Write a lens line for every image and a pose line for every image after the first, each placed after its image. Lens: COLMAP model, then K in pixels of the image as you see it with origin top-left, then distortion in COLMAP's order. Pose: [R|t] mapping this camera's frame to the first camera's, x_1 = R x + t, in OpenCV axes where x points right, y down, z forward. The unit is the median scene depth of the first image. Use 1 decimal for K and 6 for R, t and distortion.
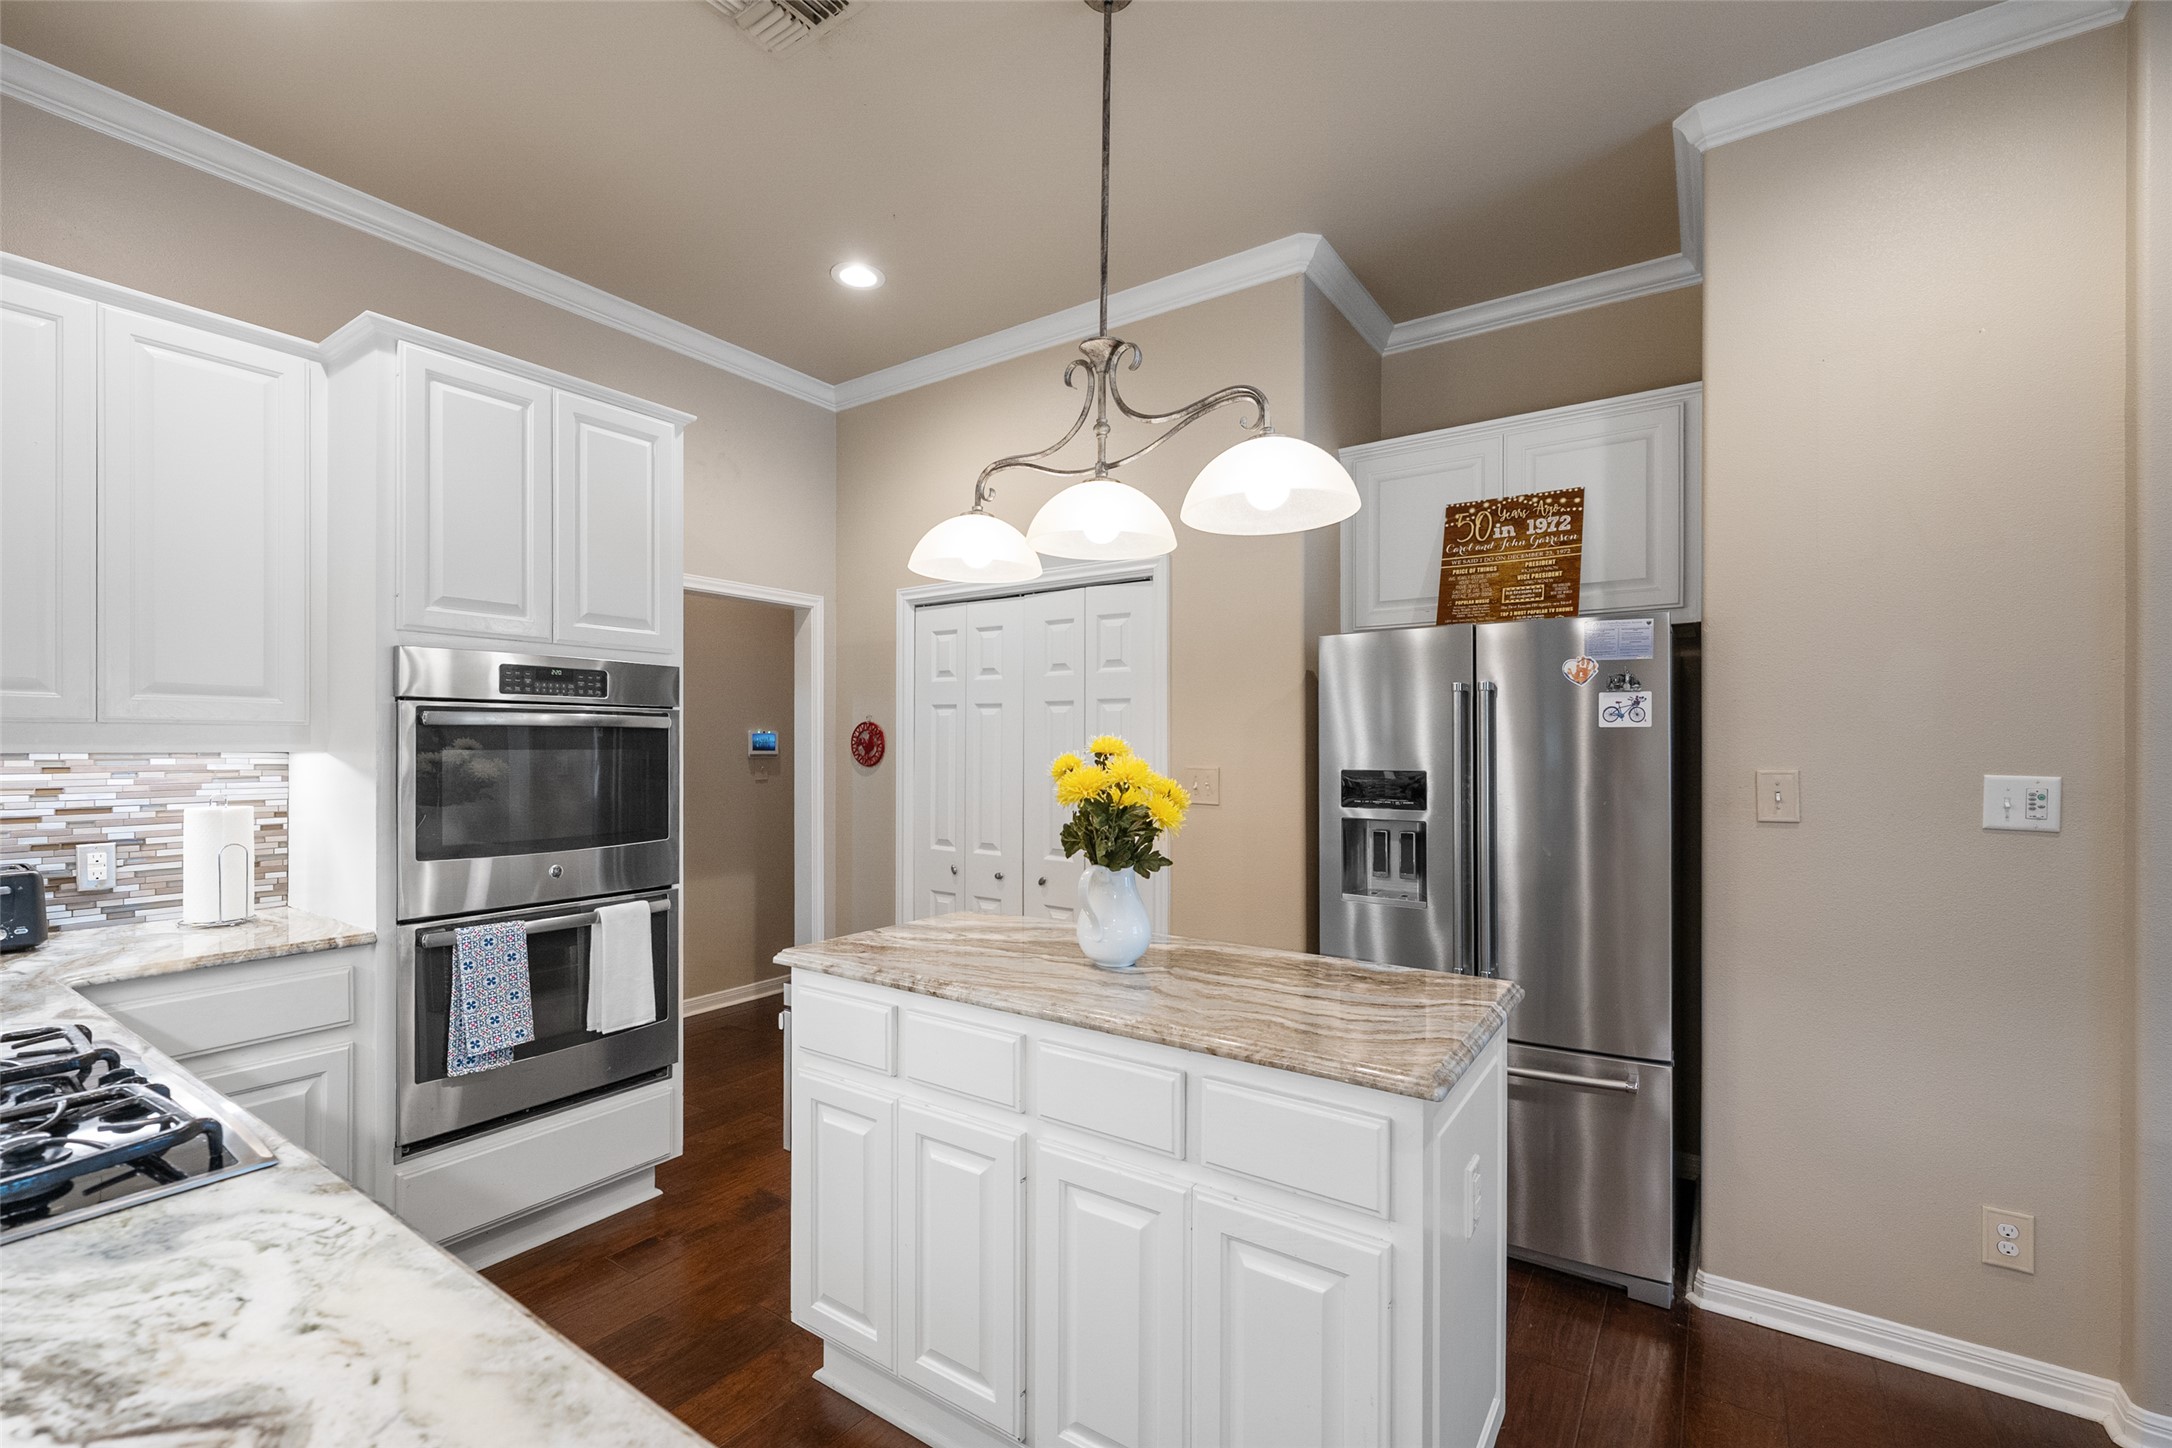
lens RADIAL K [[945.6, 0, 1074.5], [0, 945.6, 746.8], [0, 0, 1]] dist [-0.001064, -0.000495]
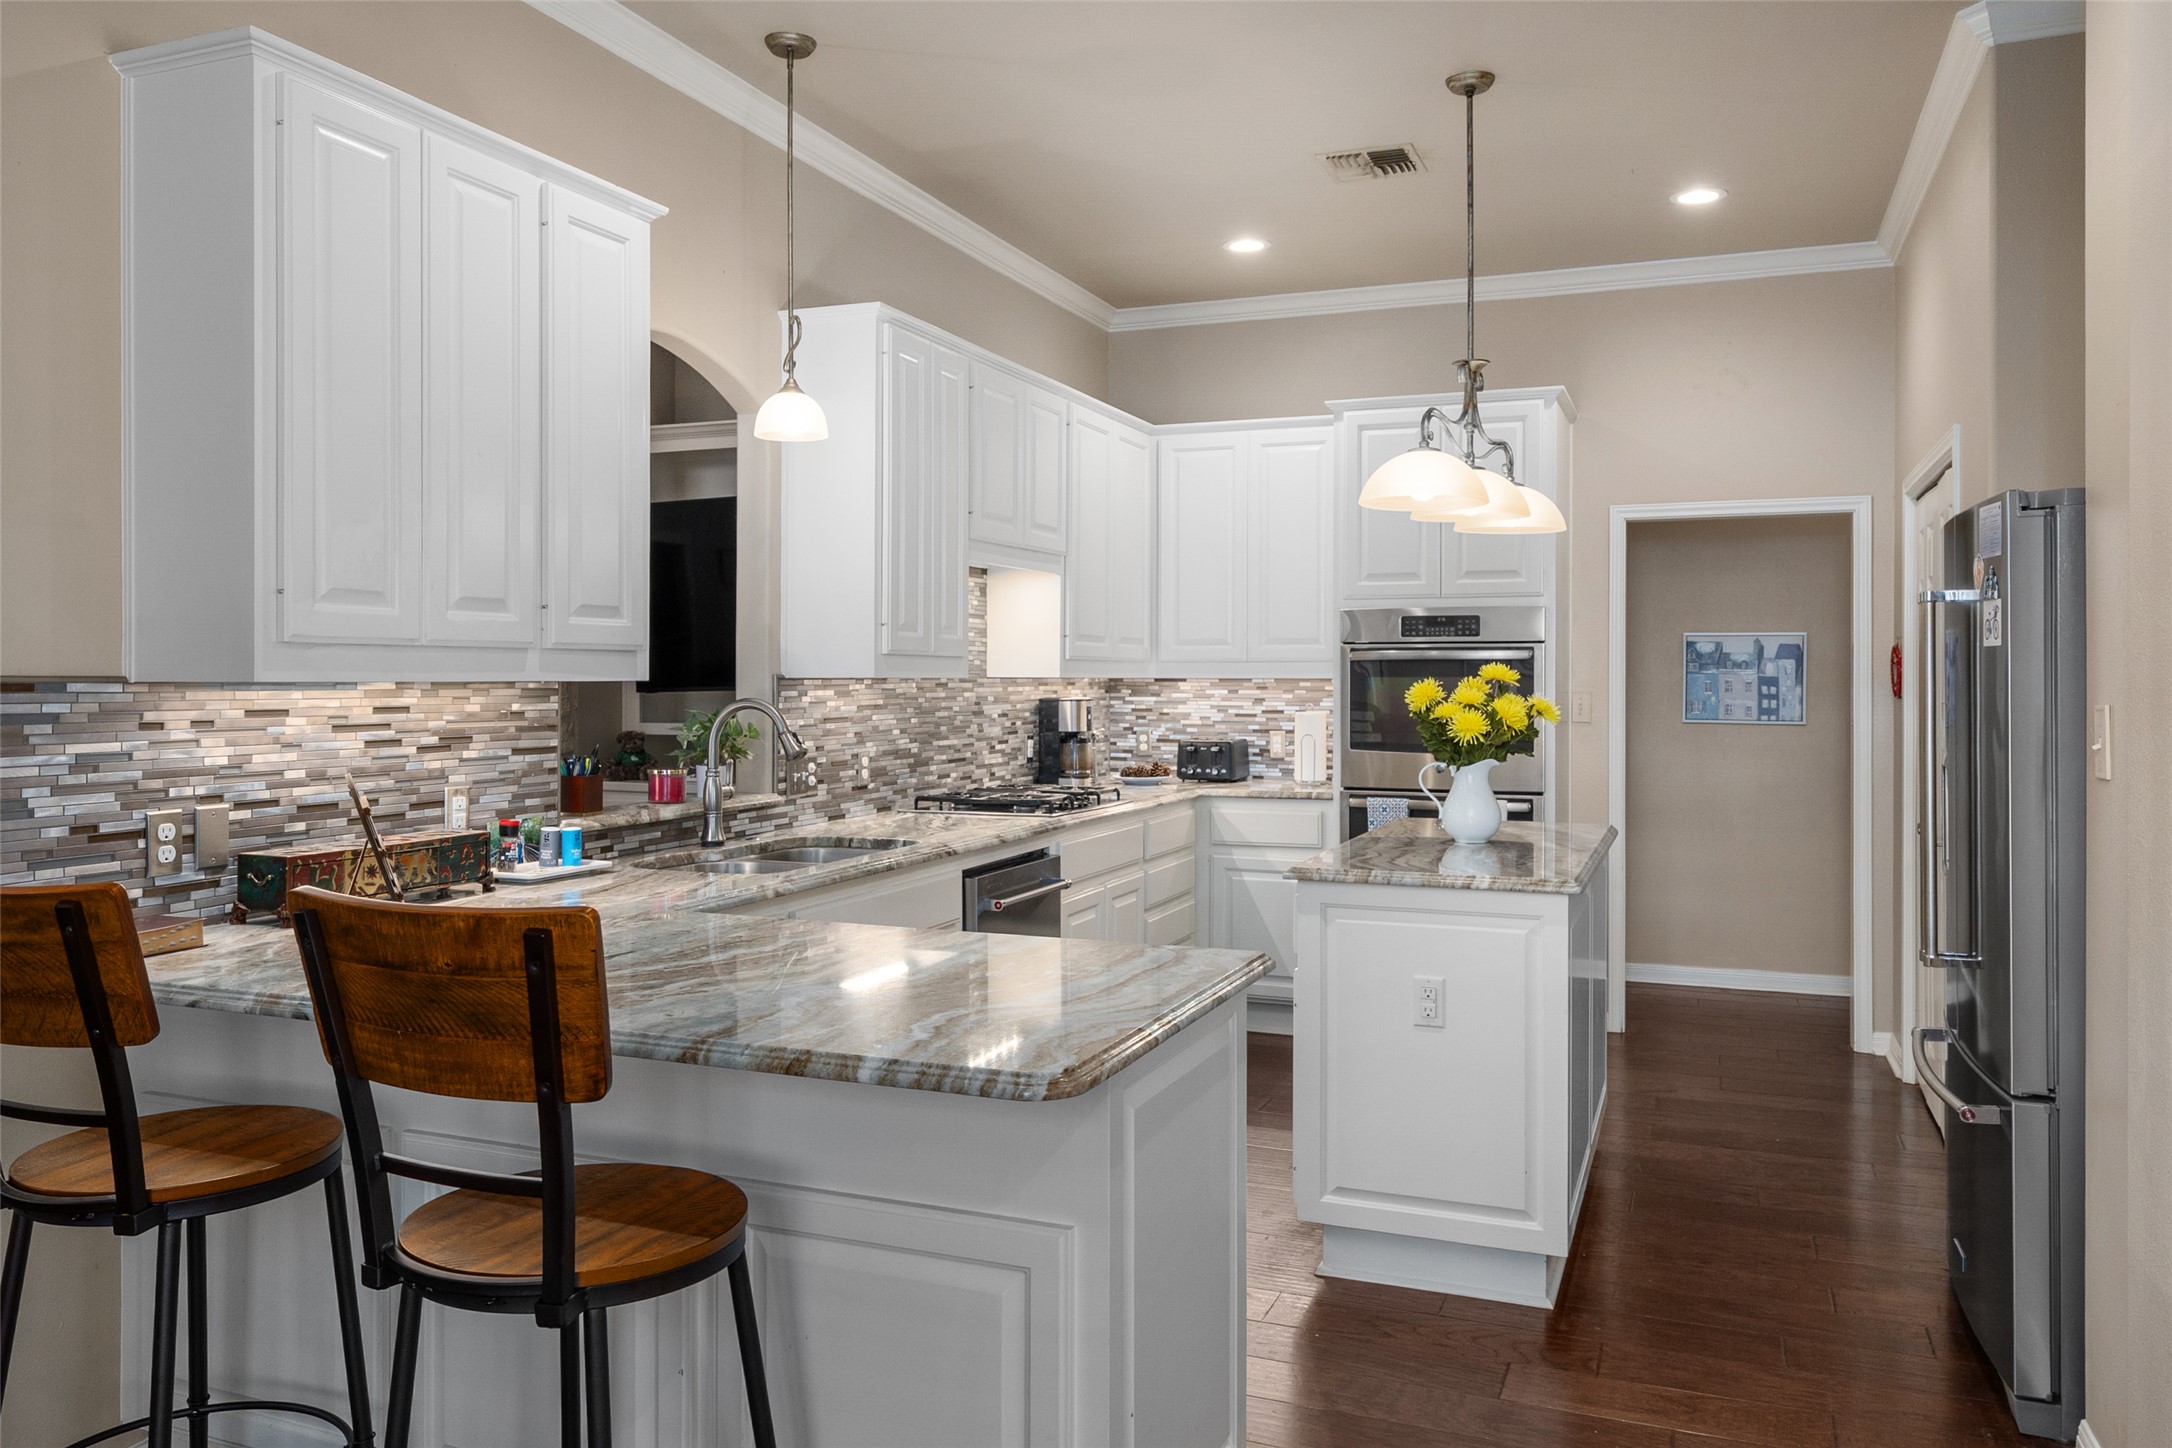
lens RADIAL K [[1562.3, 0, 1069.5], [0, 1562.3, 679.2], [0, 0, 1]] dist [0.001427, -0.005492]
pose [[0.225686, 0.002067, -0.974198, 1.693361], [-0.001238, 0.999998, 0.001835, 0.003222], [0.974199, 0.000792, 0.225688, -0.013443]]
